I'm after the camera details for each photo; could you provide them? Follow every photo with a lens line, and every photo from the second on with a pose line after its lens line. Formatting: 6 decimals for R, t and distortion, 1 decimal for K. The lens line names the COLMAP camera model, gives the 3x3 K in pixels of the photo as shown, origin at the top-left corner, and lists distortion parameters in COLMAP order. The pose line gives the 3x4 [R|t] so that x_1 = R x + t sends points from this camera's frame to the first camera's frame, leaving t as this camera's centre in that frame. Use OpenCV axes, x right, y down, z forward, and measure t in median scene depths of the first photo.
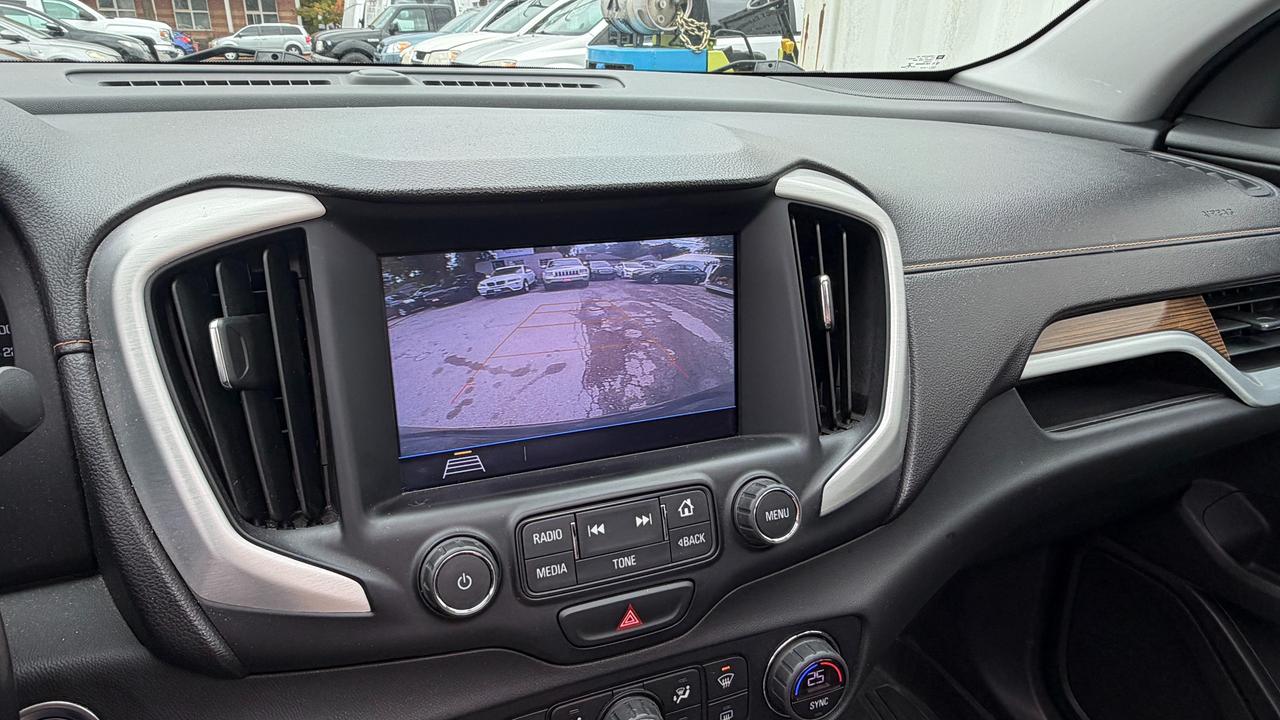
lens RADIAL K [[778.3, 0, 604.8], [0, 778.3, 363.9], [0, 0, 1]] dist [-0.003480, 0.001429]
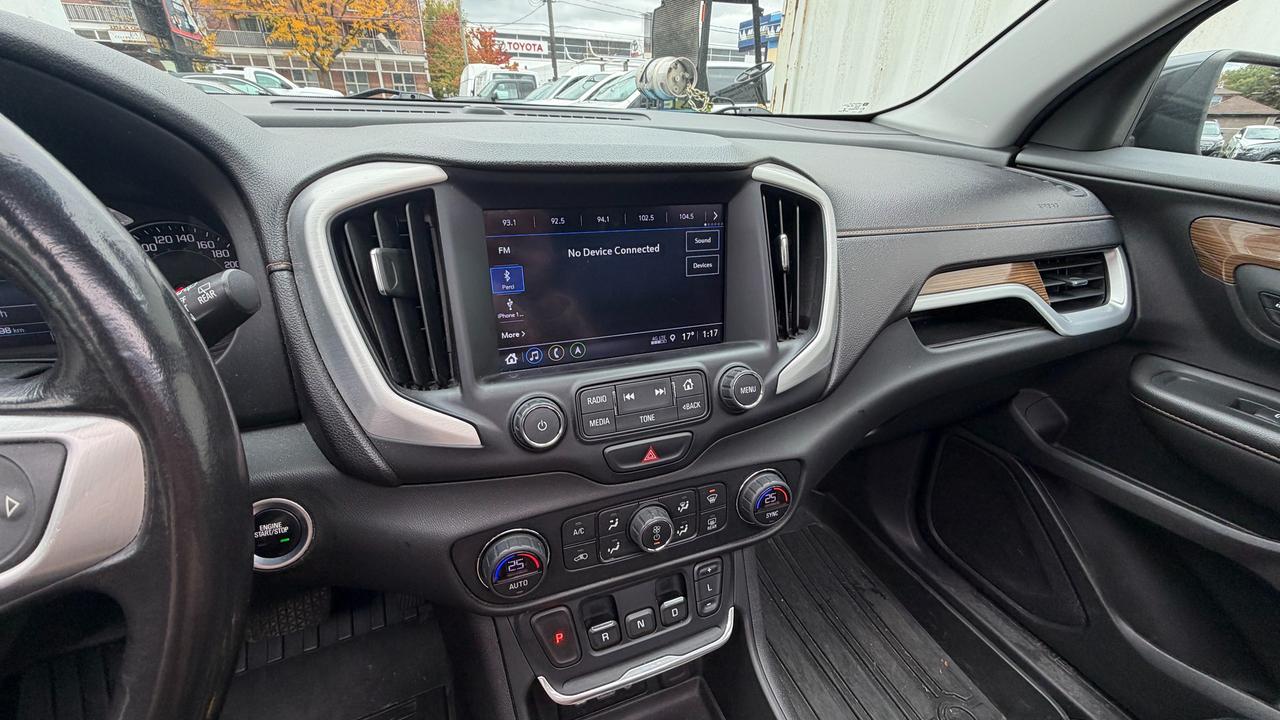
lens RADIAL K [[509.3, 0, 635.0], [0, 509.3, 361.6], [0, 0, 1]] dist [0.000797, -0.000800]
pose [[0.999948, 0.010170, 0.000353, -0.000300], [-0.010170, 0.997543, 0.069317, 0.062489], [0.000353, -0.069317, 0.997595, 0.009709]]
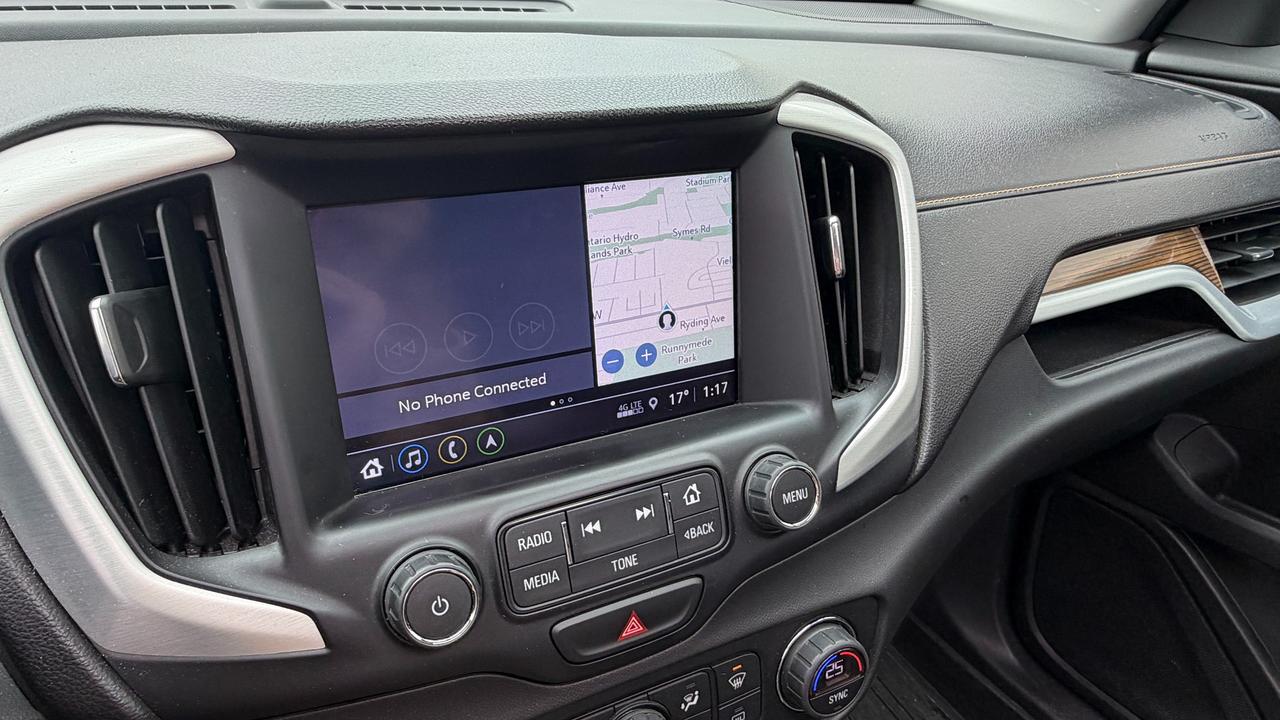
lens RADIAL K [[778.3, 0, 597.5], [0, 778.3, 362.8], [0, 0, 1]] dist [-0.003480, 0.001429]
pose [[0.996779, -0.041941, 0.068361, -0.044817], [0.037282, 0.996985, 0.068057, -0.019085], [-0.071009, -0.065289, 0.995337, 0.140068]]
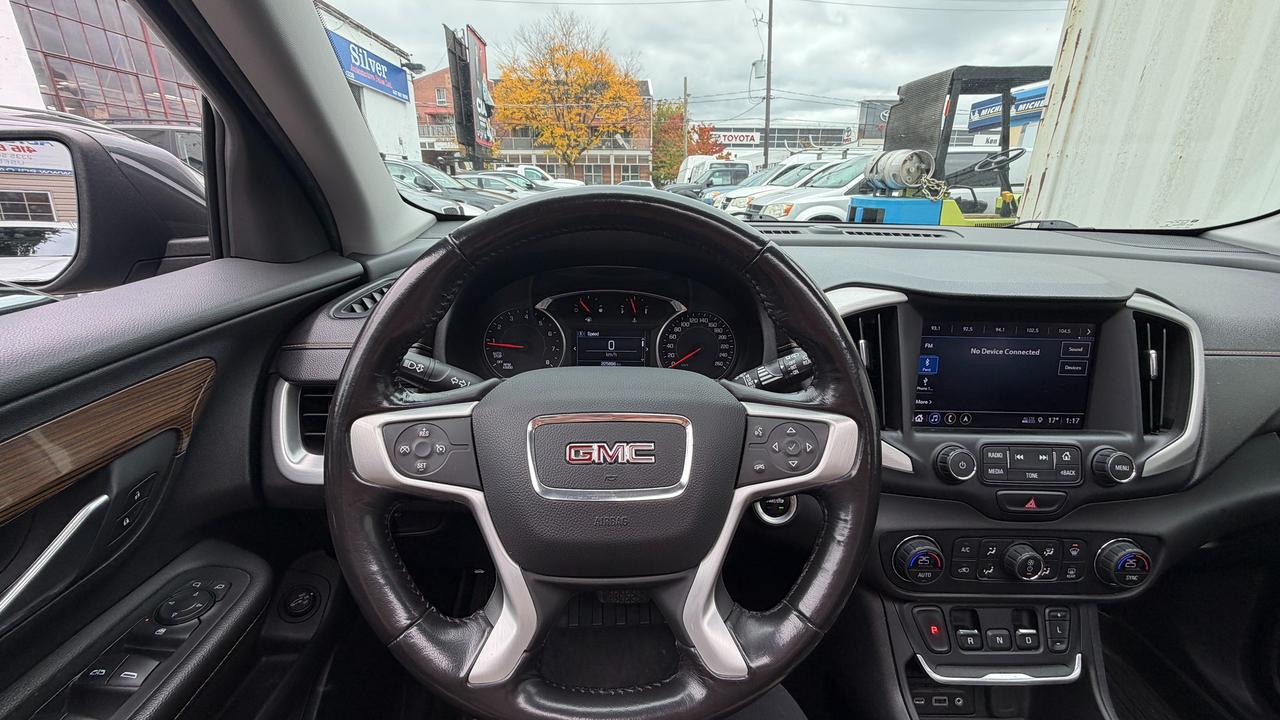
lens RADIAL K [[509.3, 0, 634.8], [0, 509.3, 361.1], [0, 0, 1]] dist [0.000797, -0.000800]
pose [[0.932485, 0.111113, -0.343693, -0.443032], [-0.134454, 0.989908, -0.044764, 0.130396], [0.335250, 0.087953, 0.938015, -0.549588]]
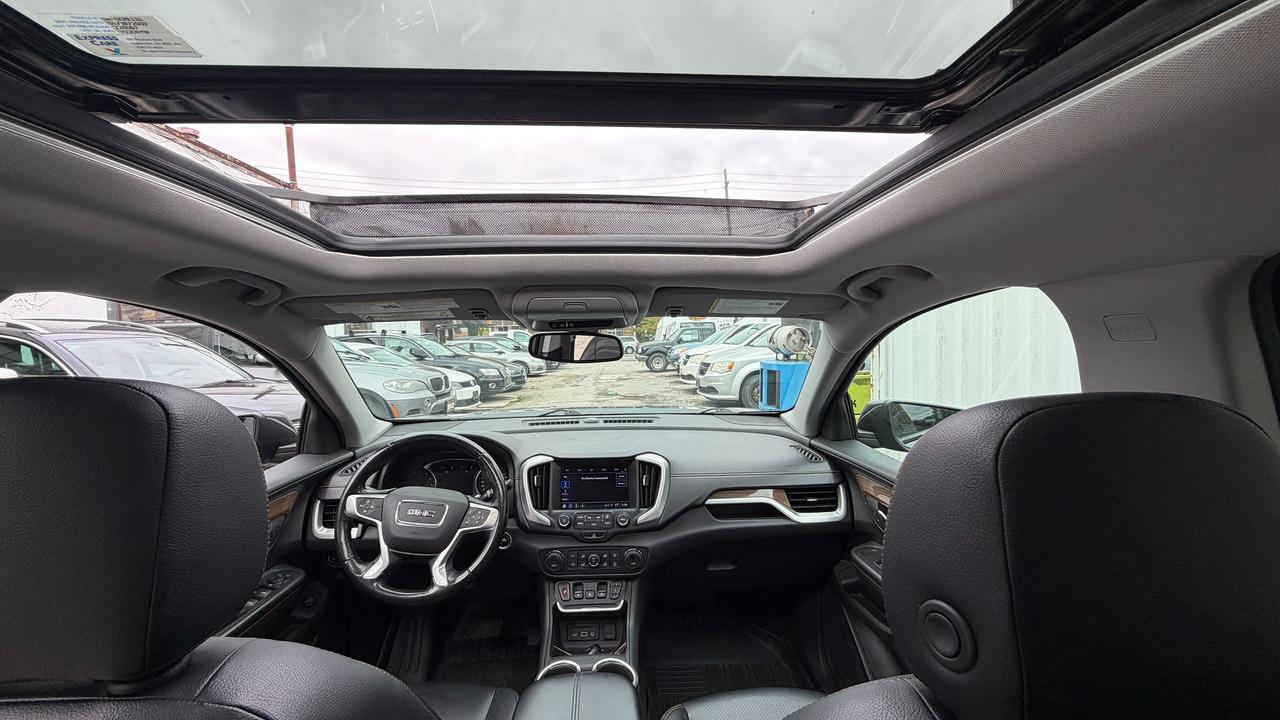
lens RADIAL K [[509.3, 0, 635.1], [0, 509.3, 360.8], [0, 0, 1]] dist [0.000797, -0.000800]
pose [[0.938967, -0.024161, -0.343158, 1.335979], [-0.094765, 0.940767, -0.325541, 0.261025], [0.330697, 0.338191, 0.881060, -2.128921]]
